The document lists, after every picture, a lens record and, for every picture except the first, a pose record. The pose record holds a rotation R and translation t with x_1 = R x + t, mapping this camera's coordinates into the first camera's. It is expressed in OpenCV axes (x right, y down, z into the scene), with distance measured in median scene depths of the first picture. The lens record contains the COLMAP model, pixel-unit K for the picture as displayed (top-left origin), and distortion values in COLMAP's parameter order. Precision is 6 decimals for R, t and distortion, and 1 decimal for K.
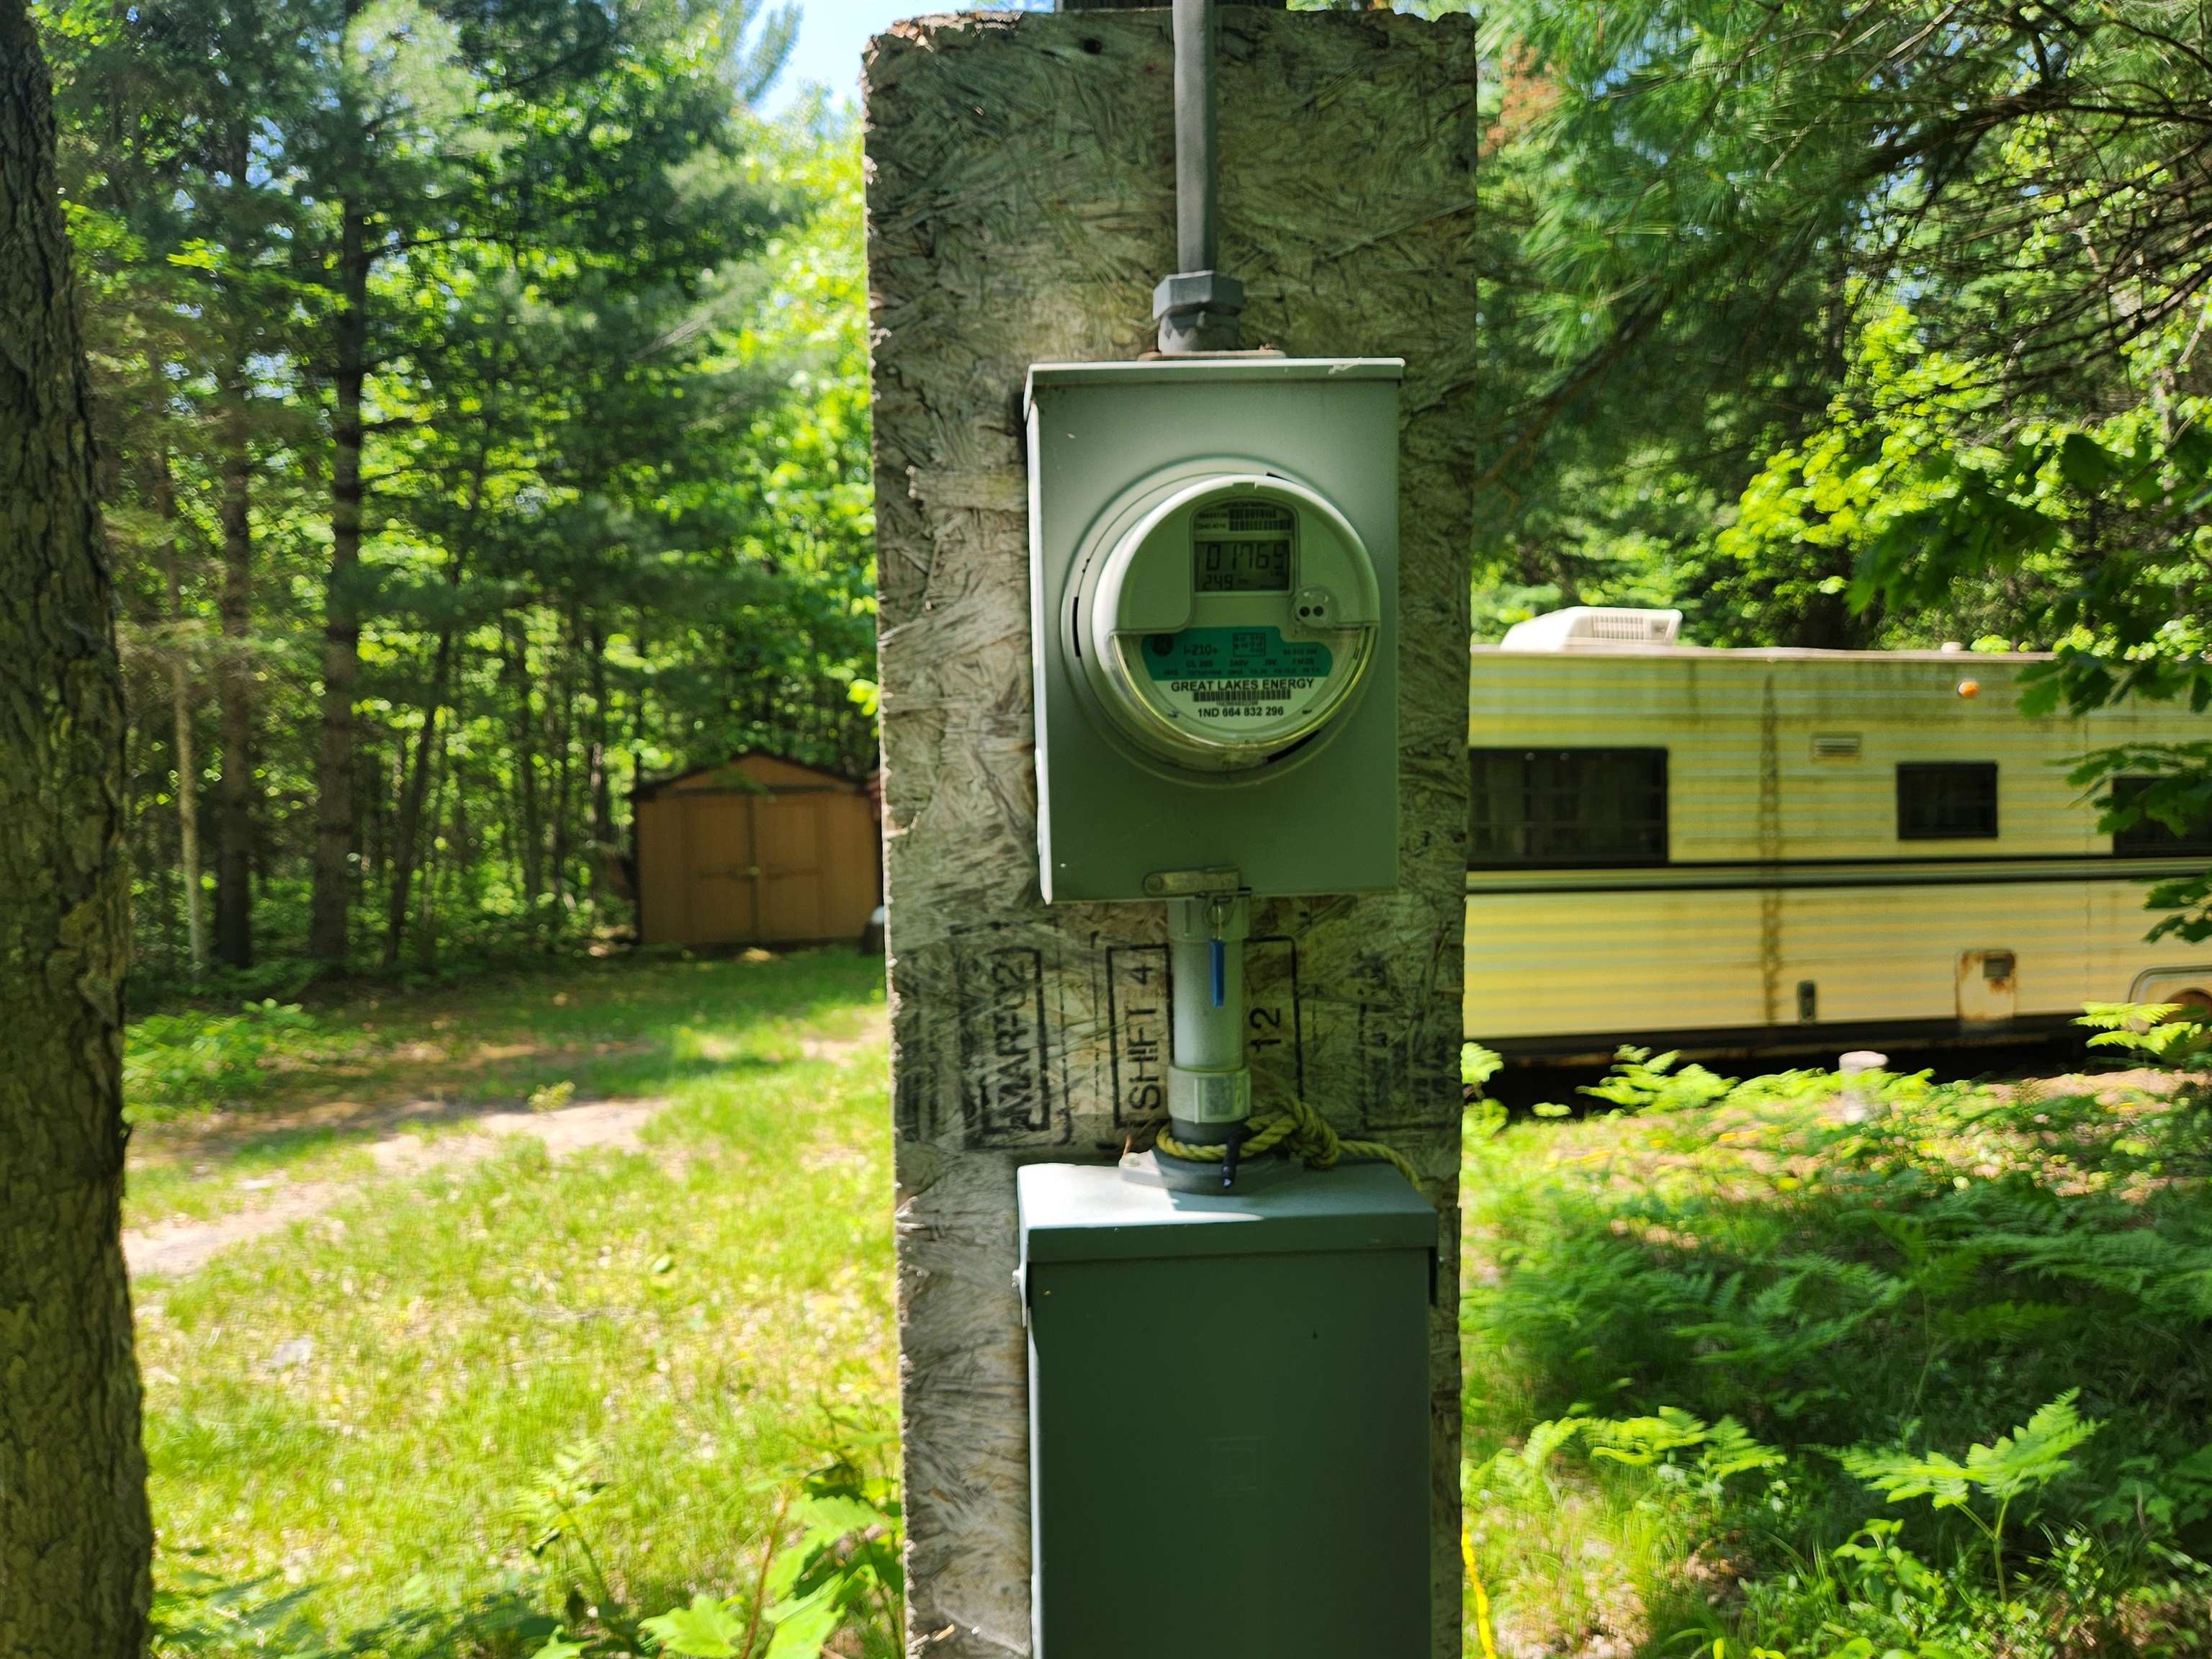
lens RADIAL K [[1468.5, 0, 1106.0], [0, 1468.5, 829.5], [0, 0, 1]] dist [0.042445, -0.046706]
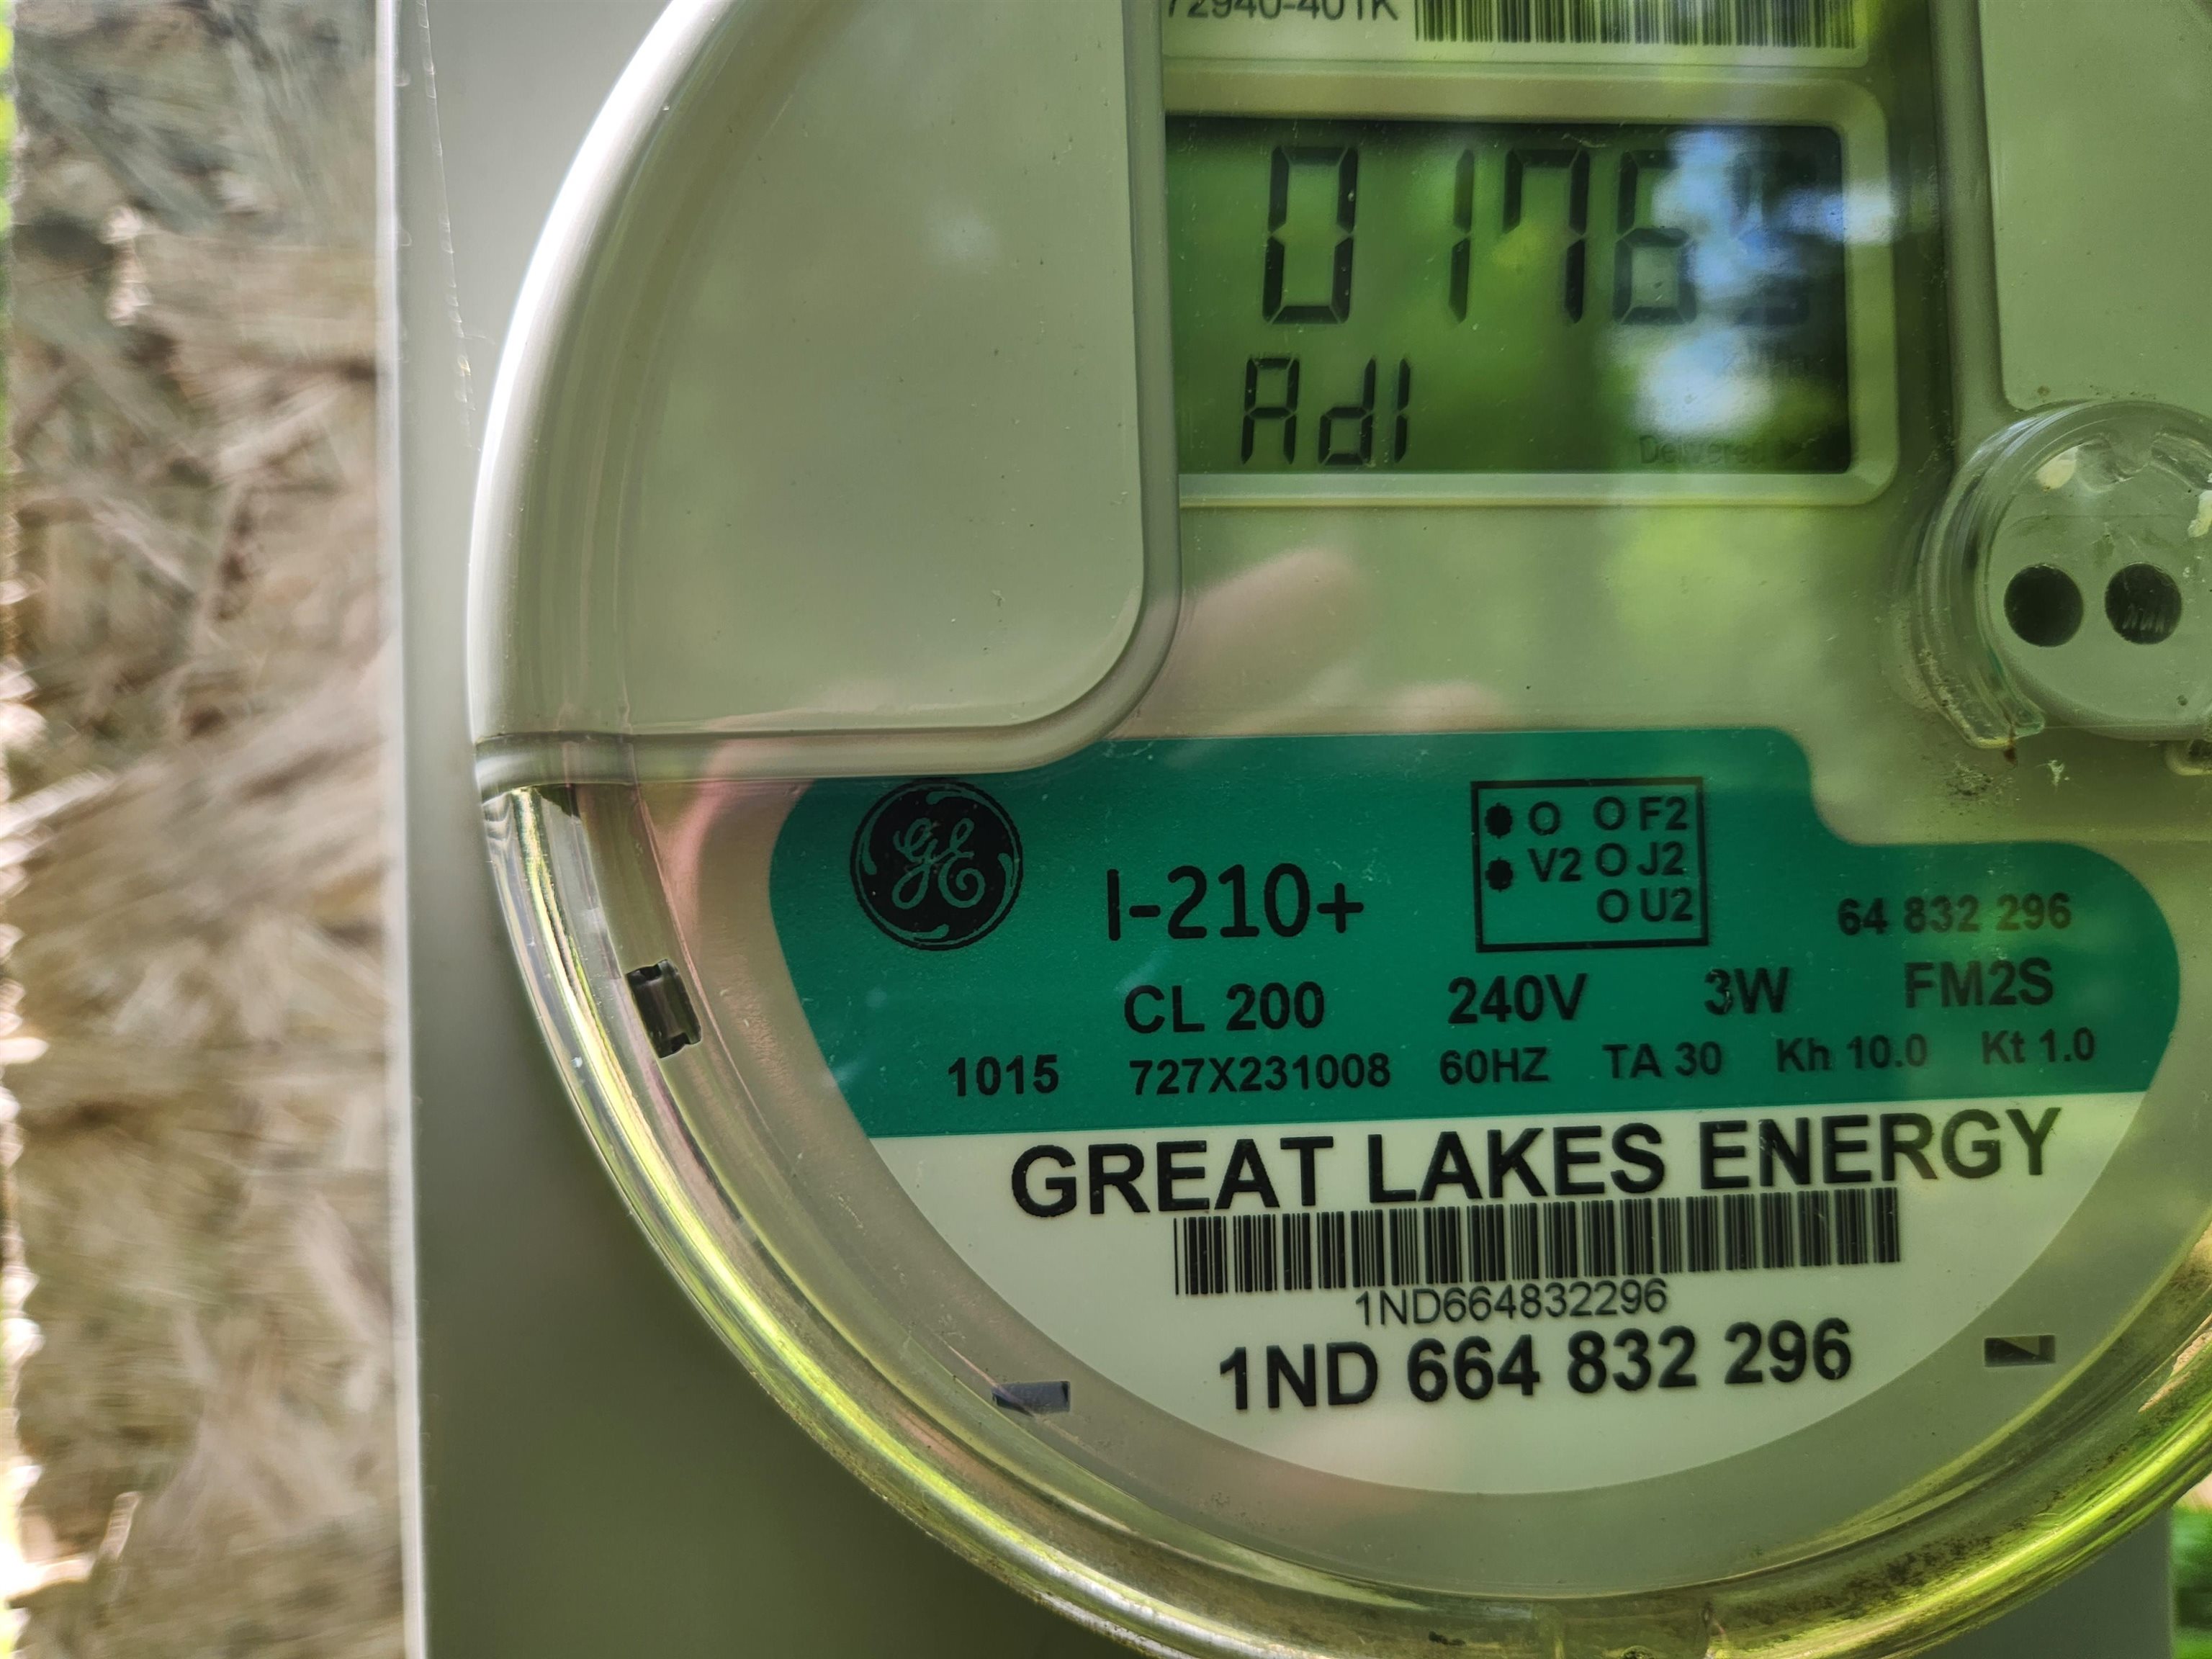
lens RADIAL K [[1468.5, 0, 1106.0], [0, 1468.5, 829.5], [0, 0, 1]] dist [0.042445, -0.046706]
pose [[0.999833, -0.004060, 0.017800, 0.043141], [0.006477, 0.990420, -0.137939, -0.093845], [-0.017070, 0.138031, 0.990281, 0.737952]]
